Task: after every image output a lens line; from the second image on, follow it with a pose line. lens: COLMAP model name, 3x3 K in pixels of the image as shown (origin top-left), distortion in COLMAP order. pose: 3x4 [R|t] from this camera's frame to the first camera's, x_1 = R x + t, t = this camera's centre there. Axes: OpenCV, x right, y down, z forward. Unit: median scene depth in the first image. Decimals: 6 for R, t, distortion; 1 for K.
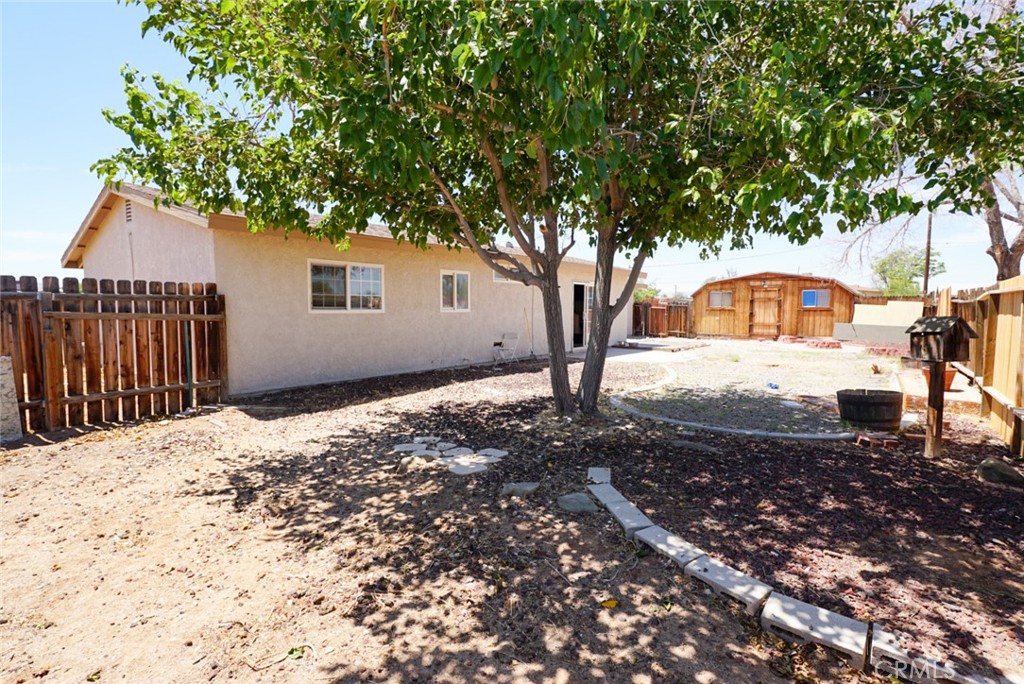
lens RADIAL K [[485.5, 0, 509.8], [0, 485.5, 339.0], [0, 0, 1]] dist [-0.003351, 0.000232]
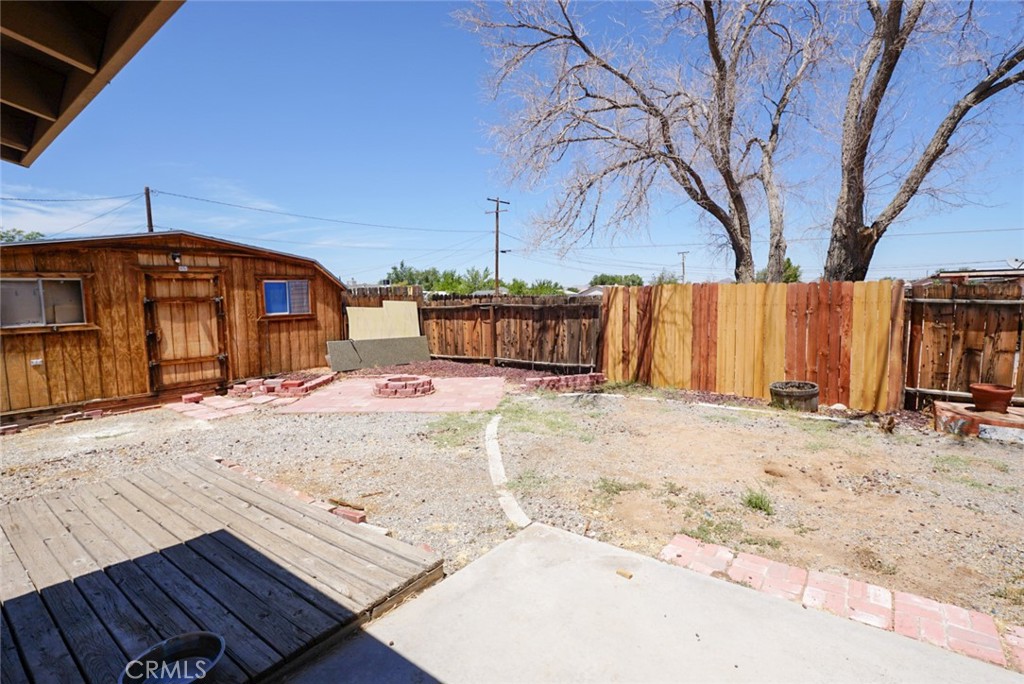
lens RADIAL K [[485.5, 0, 510.6], [0, 485.5, 340.6], [0, 0, 1]] dist [-0.003351, 0.000232]
pose [[-0.014542, -0.096012, 0.995274, 0.109689], [0.085497, 0.991614, 0.096908, -0.063761], [-0.996232, 0.086502, -0.006212, 0.727652]]
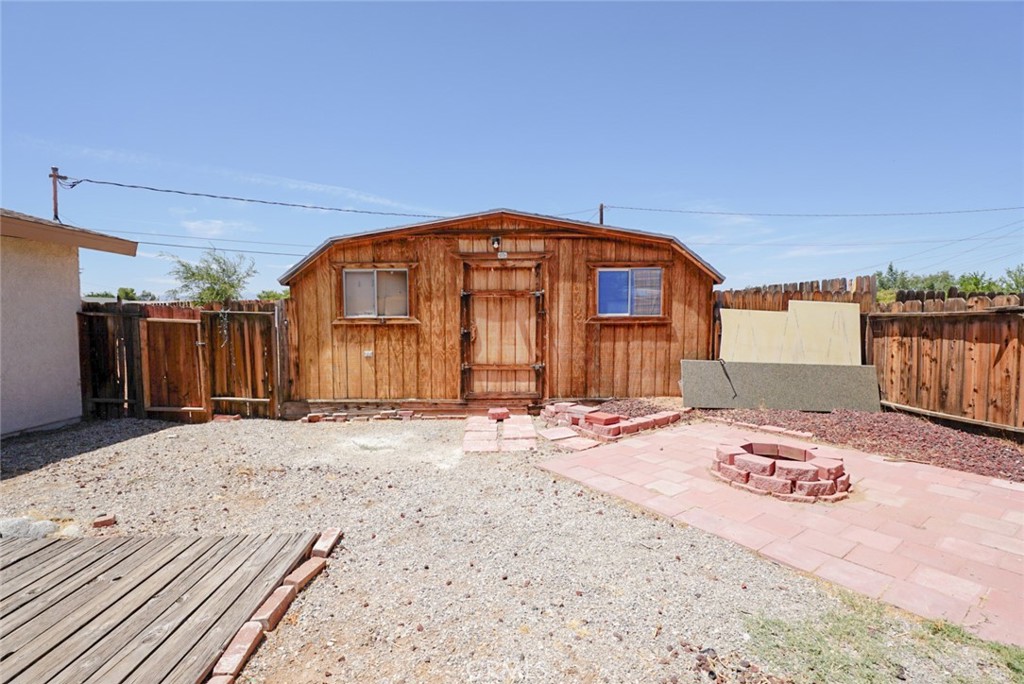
lens RADIAL K [[485.5, 0, 514.4], [0, 485.5, 342.7], [0, 0, 1]] dist [-0.003351, 0.000232]
pose [[0.761978, -0.044692, 0.646059, 0.311864], [0.046425, 0.998819, 0.014341, -0.051952], [-0.645936, 0.019066, 0.763153, 0.734209]]
